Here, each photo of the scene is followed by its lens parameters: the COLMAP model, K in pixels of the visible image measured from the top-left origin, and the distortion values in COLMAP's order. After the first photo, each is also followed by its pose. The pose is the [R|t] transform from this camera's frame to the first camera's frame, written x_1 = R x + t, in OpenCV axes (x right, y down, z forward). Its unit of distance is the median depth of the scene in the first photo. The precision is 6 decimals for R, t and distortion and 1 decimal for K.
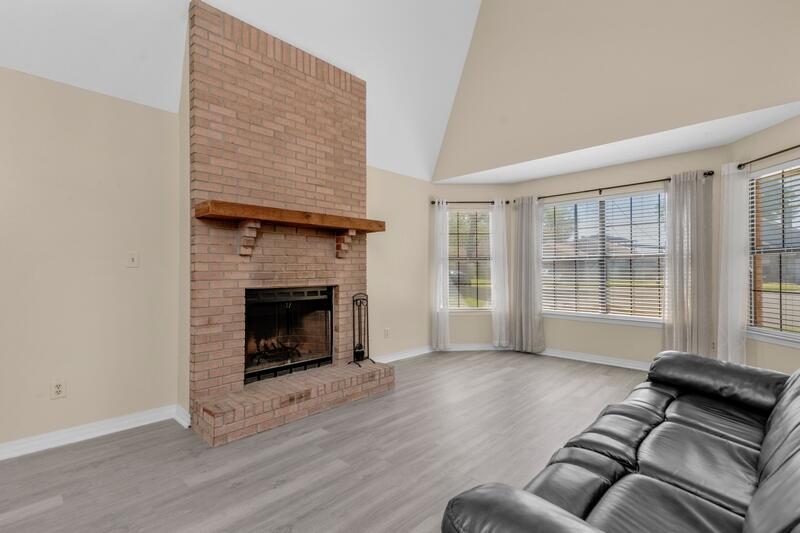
lens RADIAL K [[408.7, 0, 398.0], [0, 408.7, 262.0], [0, 0, 1]] dist [0.017589, -0.001278]
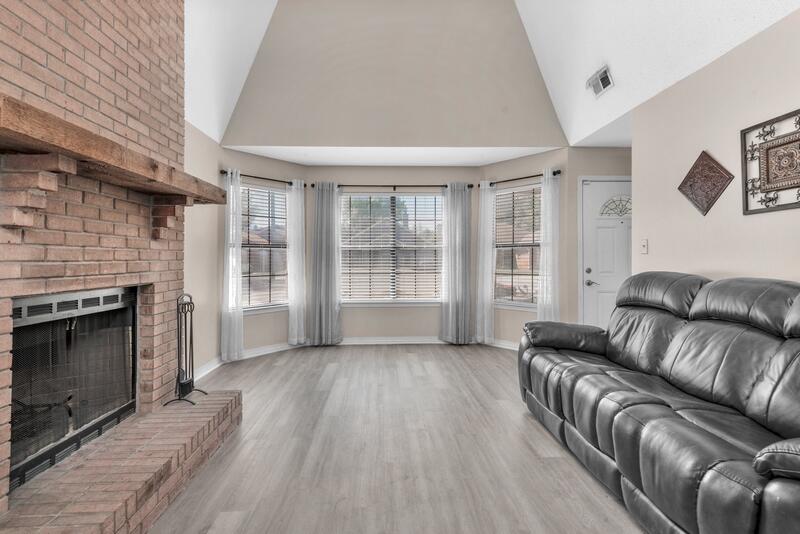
lens RADIAL K [[407.0, 0, 440.7], [0, 407.0, 256.5], [0, 0, 1]] dist [0.013305, -0.001980]
pose [[0.643088, 0.005417, 0.765773, -0.302277], [-0.015086, 0.999871, 0.005596, 0.004960], [-0.765643, -0.015151, 0.643087, 0.231922]]
